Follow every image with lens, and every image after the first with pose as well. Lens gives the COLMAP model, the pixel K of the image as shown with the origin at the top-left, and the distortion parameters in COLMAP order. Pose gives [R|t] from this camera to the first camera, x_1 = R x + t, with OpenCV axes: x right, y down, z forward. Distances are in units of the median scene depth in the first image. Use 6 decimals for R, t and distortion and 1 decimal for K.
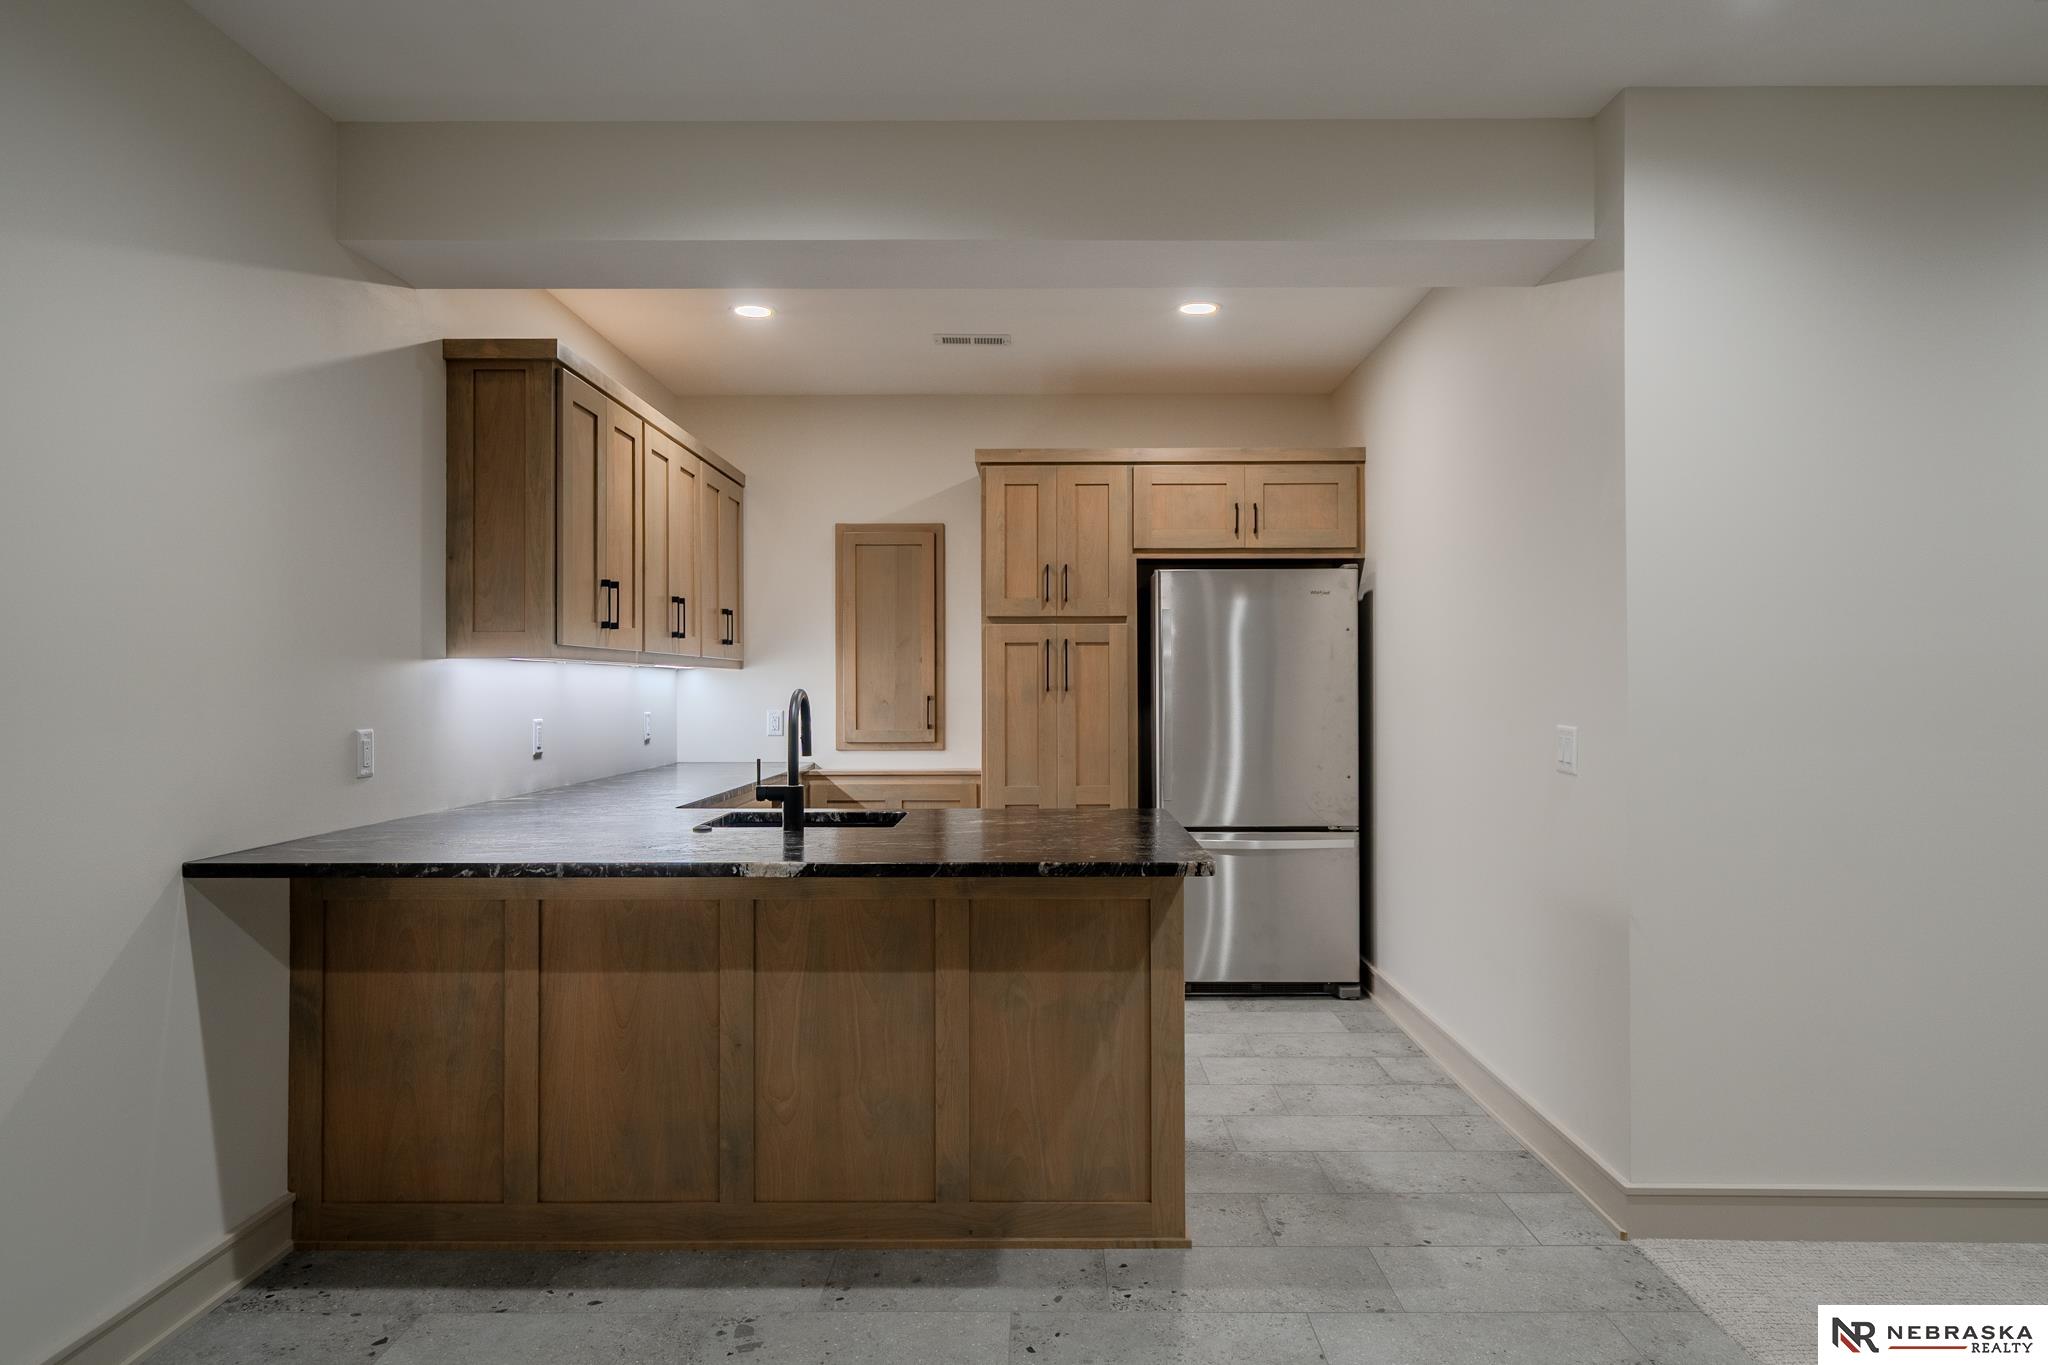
lens RADIAL K [[1251.7, 0, 1031.5], [0, 1251.7, 683.2], [0, 0, 1]] dist [0.001080, 0.001698]
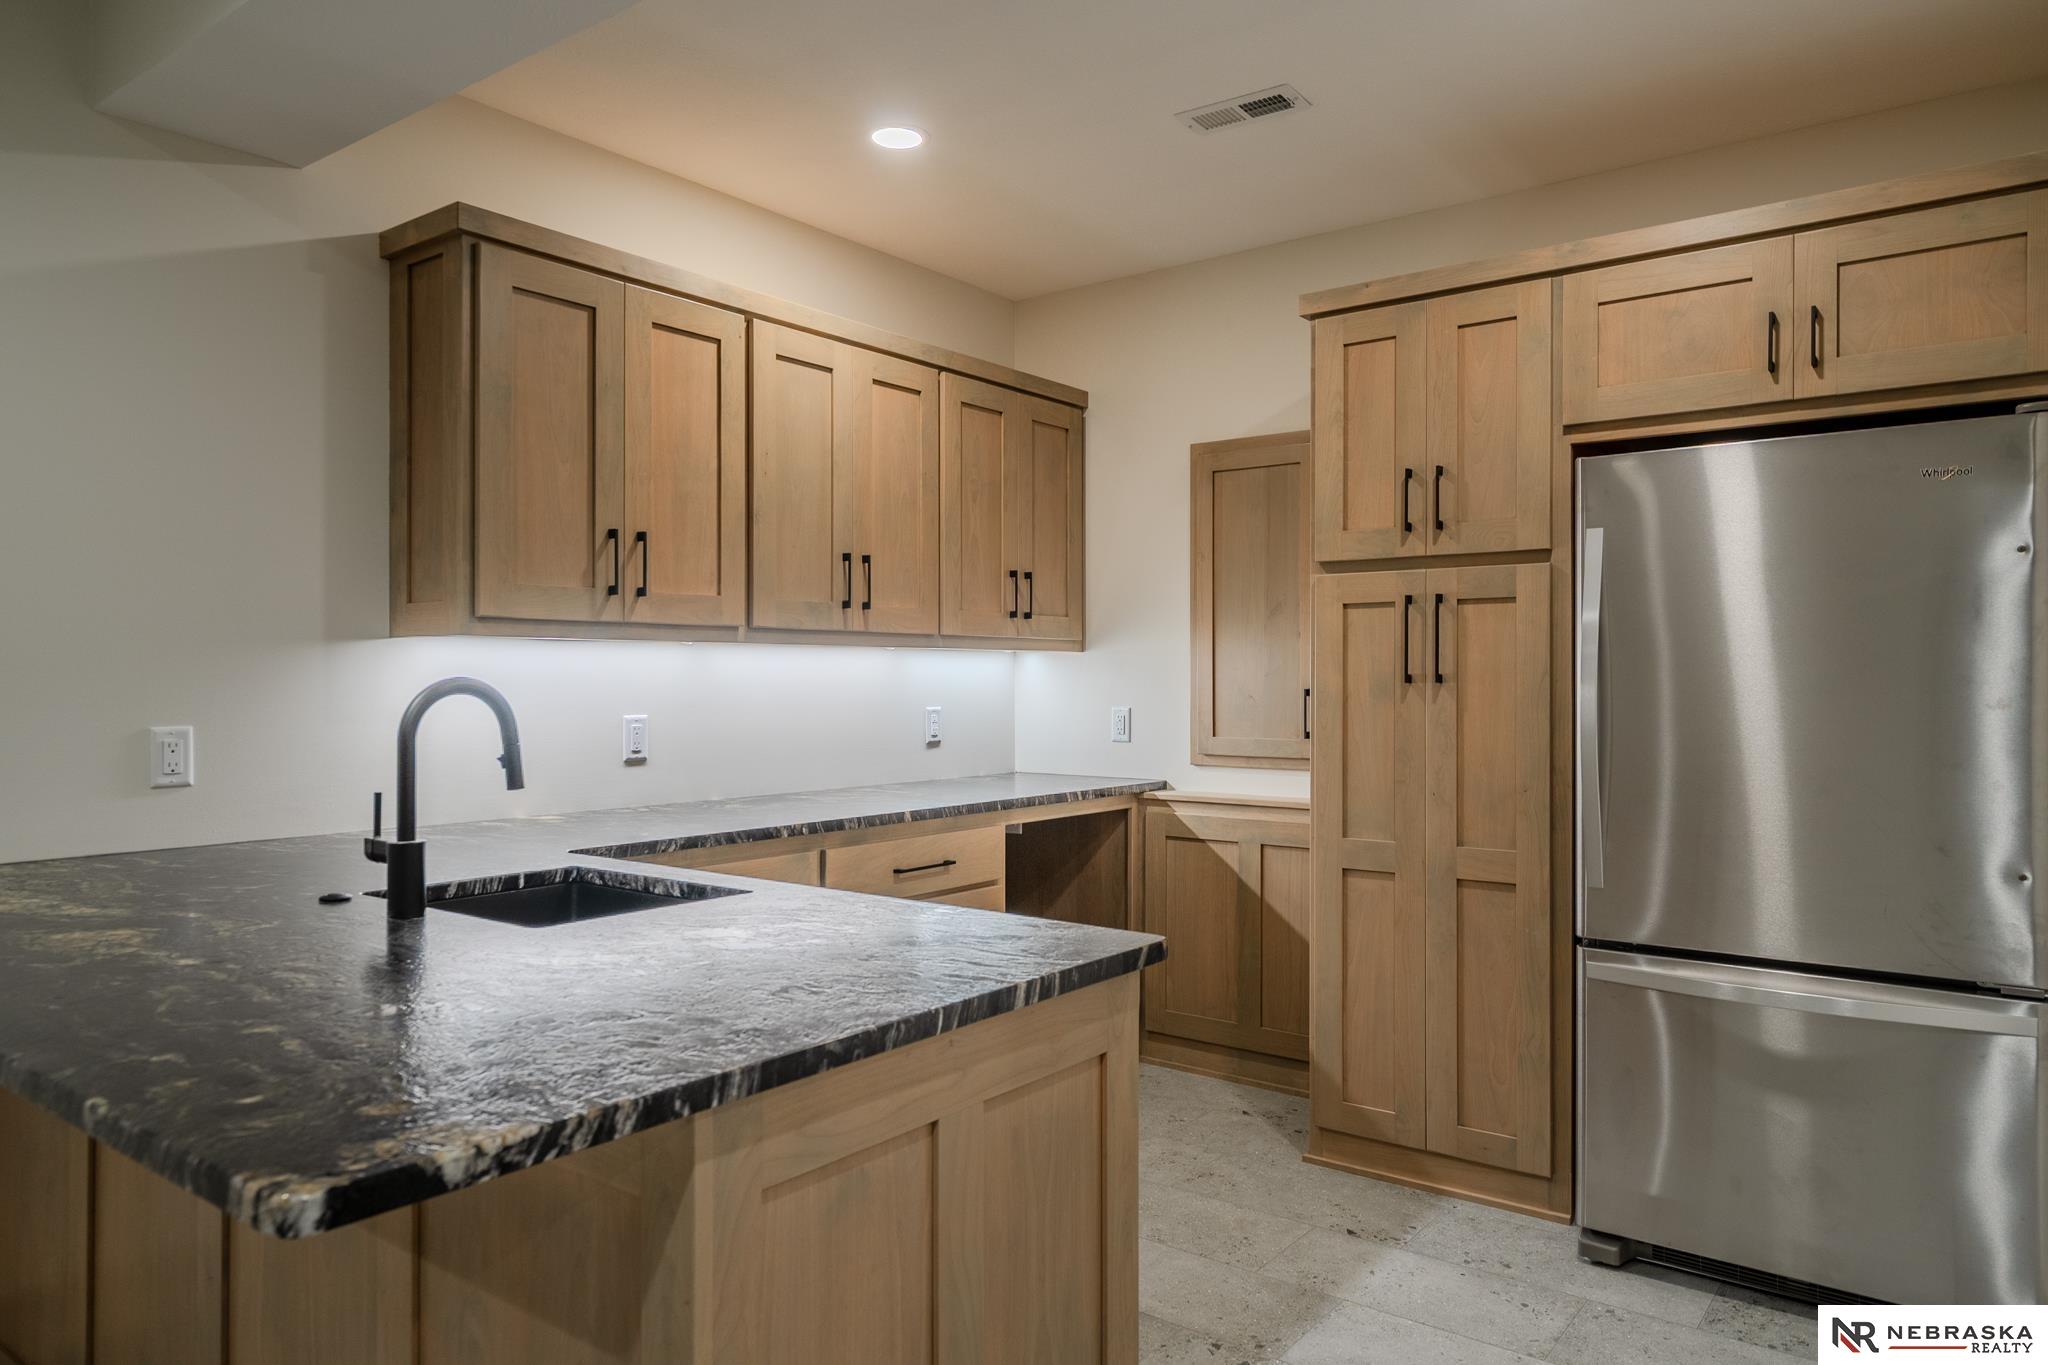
lens RADIAL K [[1318.6, 0, 1019.4], [0, 1318.6, 680.6], [0, 0, 1]] dist [0.004315, 0.004759]
pose [[0.803121, 0.003240, -0.595806, 0.236788], [-0.000057, 0.999986, 0.005362, 0.002048], [0.595815, -0.004273, 0.803110, 0.387392]]
